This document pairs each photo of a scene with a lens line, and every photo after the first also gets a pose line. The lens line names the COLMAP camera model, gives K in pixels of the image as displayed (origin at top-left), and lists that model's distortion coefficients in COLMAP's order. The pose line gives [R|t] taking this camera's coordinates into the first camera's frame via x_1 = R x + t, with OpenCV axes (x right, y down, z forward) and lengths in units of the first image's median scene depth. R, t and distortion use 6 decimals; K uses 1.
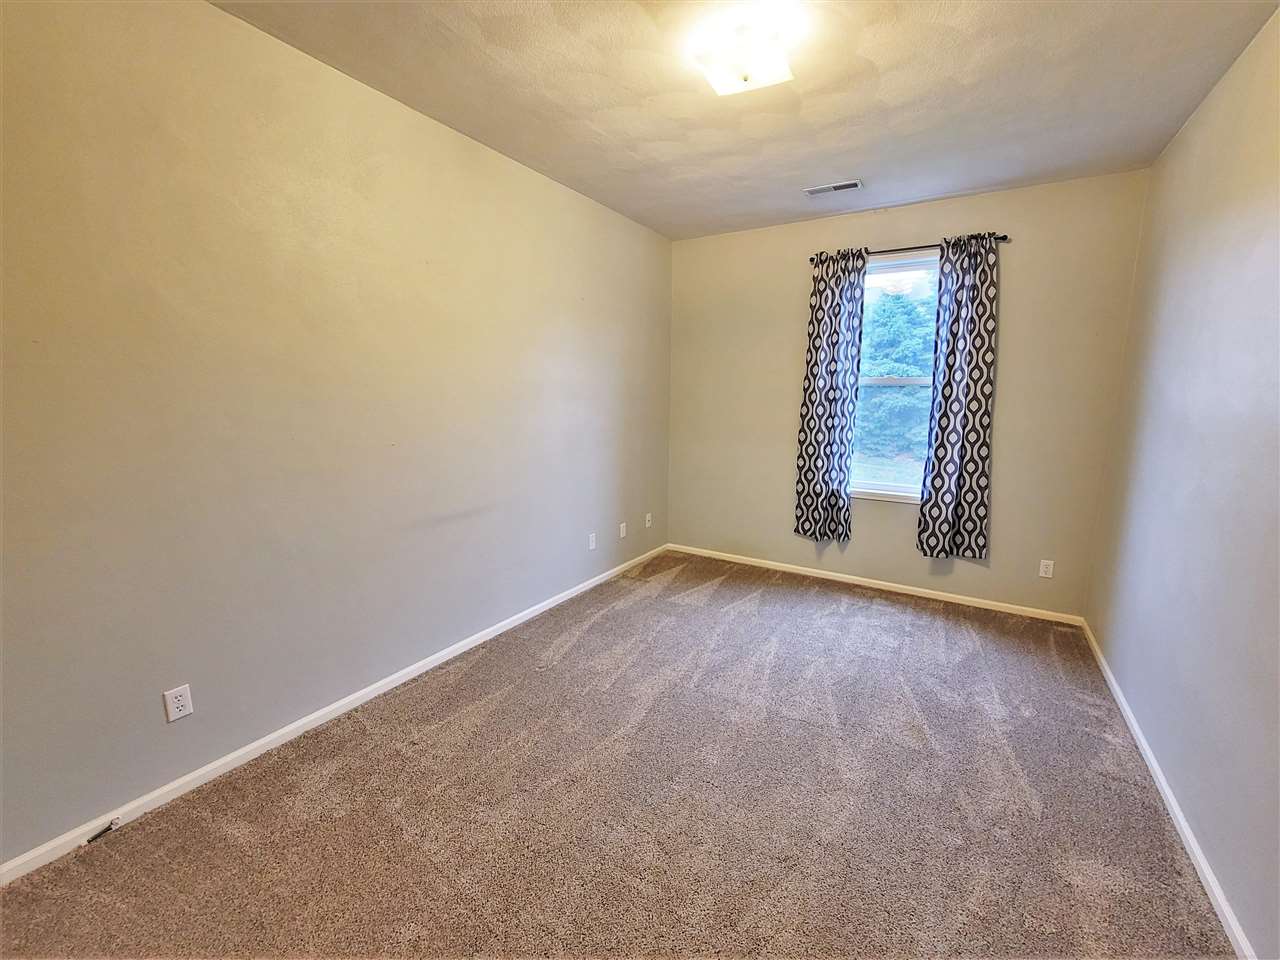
lens RADIAL K [[528.8, 0, 640.0], [0, 528.8, 480.0], [0, 0, 1]] dist [-0.006736, -0.000036]
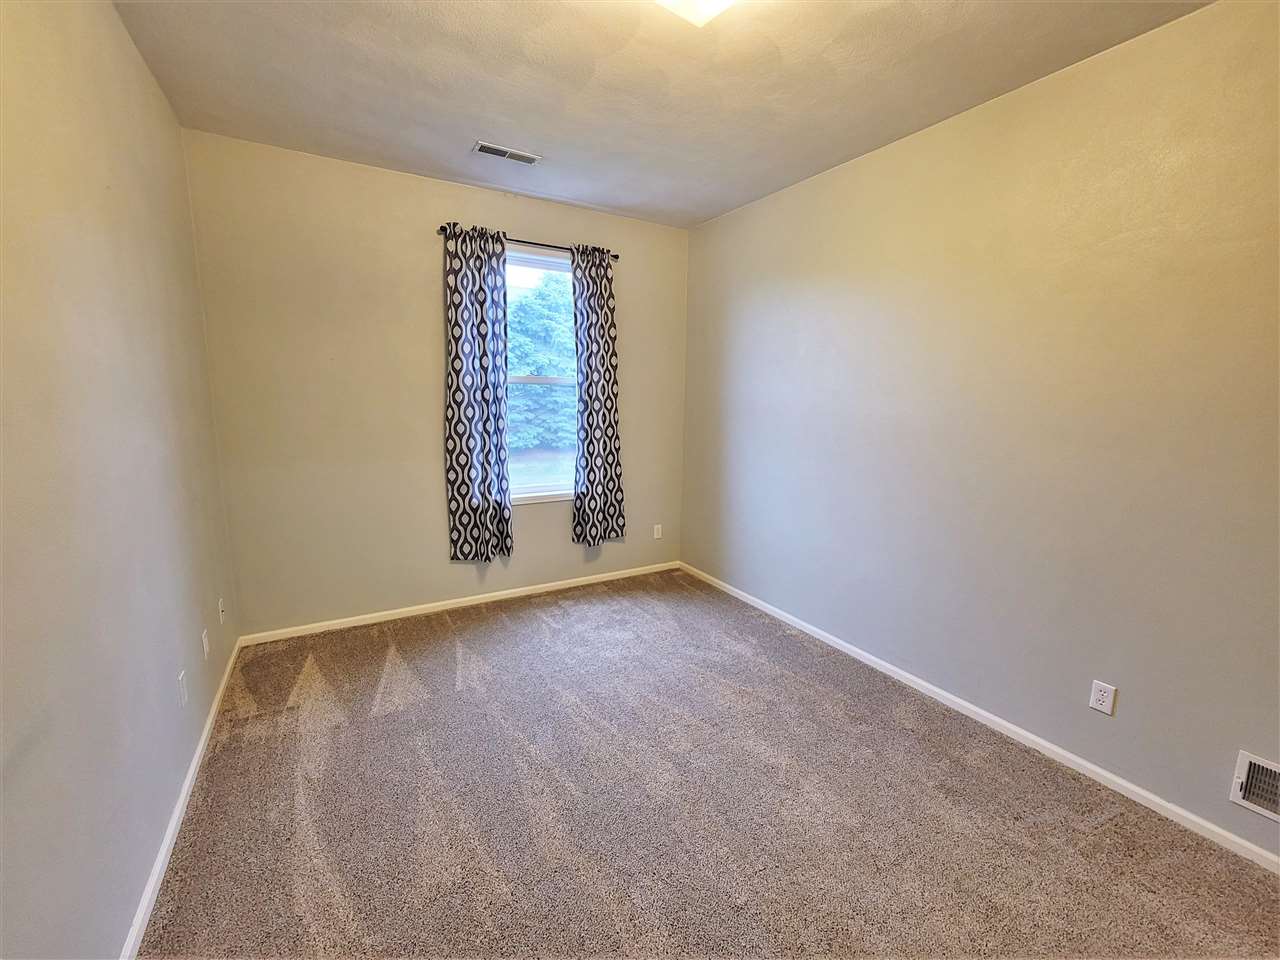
lens RADIAL K [[528.8, 0, 640.0], [0, 528.8, 480.0], [0, 0, 1]] dist [-0.006736, -0.000036]
pose [[0.472663, -0.144028, 0.869394, -0.308273], [0.136721, 0.986593, 0.089113, -0.066989], [-0.870573, 0.076744, 0.486018, 0.380315]]
